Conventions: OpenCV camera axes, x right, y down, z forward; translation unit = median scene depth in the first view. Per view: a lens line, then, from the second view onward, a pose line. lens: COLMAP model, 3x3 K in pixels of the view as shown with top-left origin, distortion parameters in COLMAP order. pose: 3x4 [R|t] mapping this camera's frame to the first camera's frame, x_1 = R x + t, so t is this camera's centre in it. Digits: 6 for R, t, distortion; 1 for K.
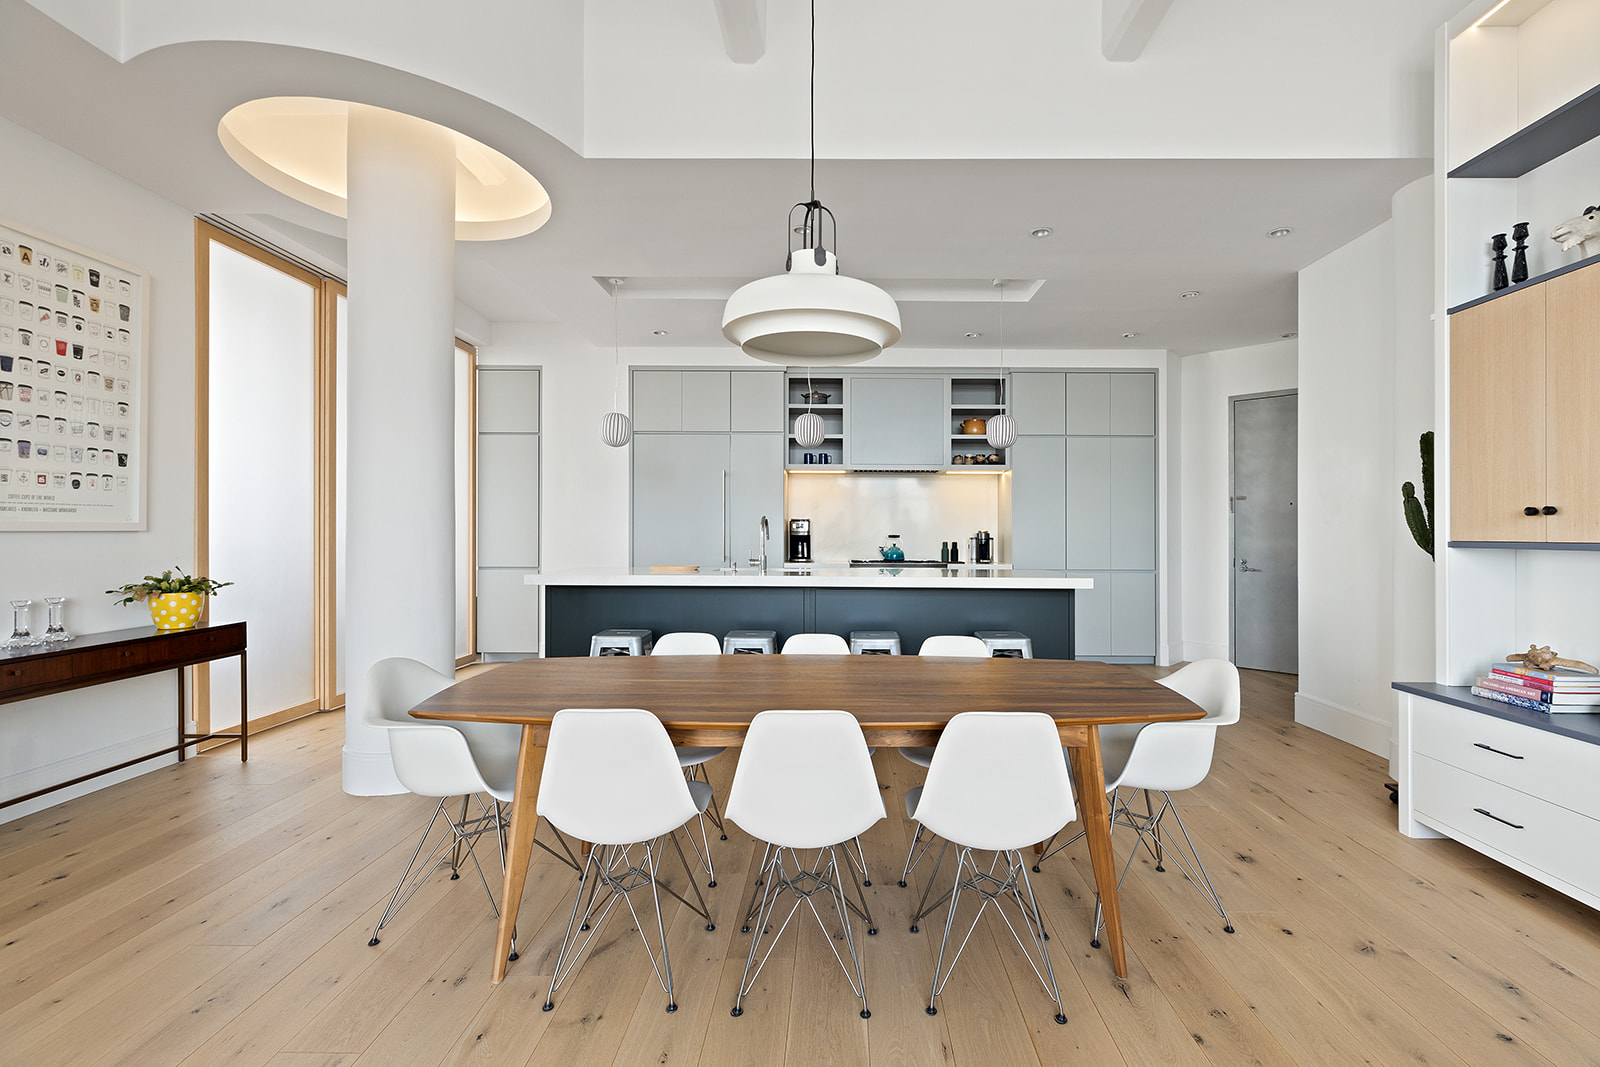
lens RADIAL K [[730.8, 0, 810.5], [0, 730.8, 533.2], [0, 0, 1]] dist [0.007630, 0.000038]
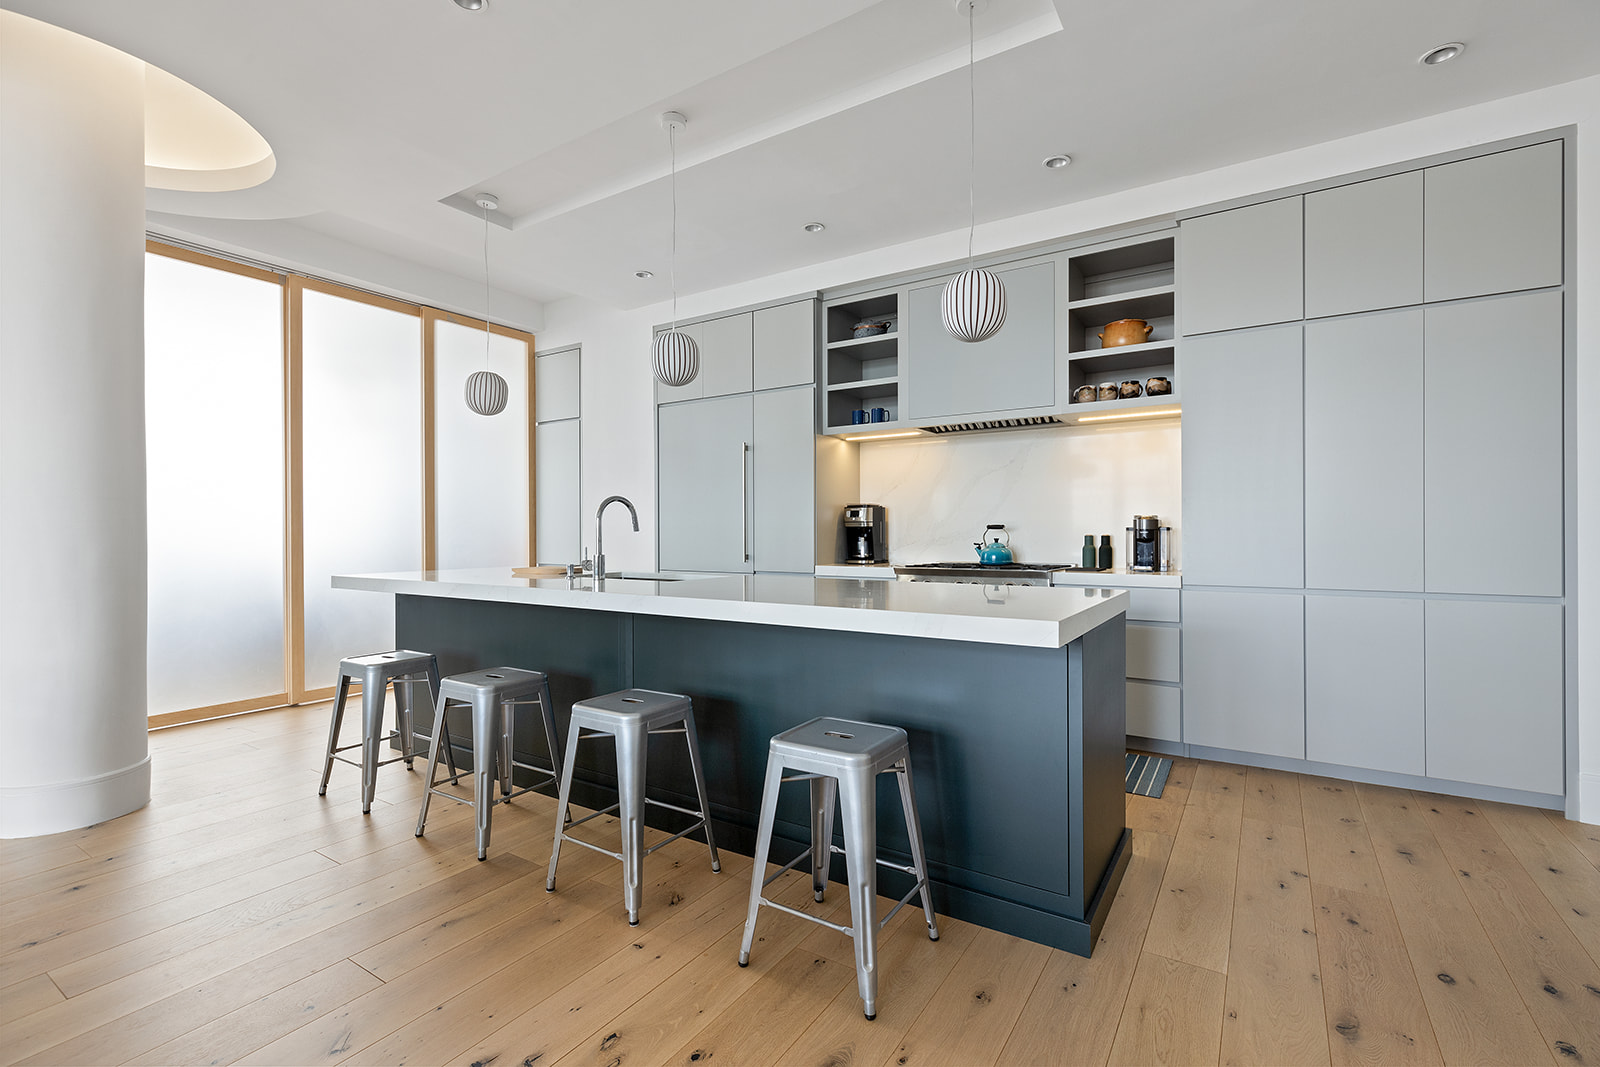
lens RADIAL K [[730.8, 0, 791.5], [0, 730.8, 528.2], [0, 0, 1]] dist [0.007630, 0.000038]
pose [[0.824609, -0.011859, -0.565578, 0.337031], [0.011152, 0.999927, -0.004707, 0.006760], [0.565593, -0.002425, 0.824681, 0.383301]]
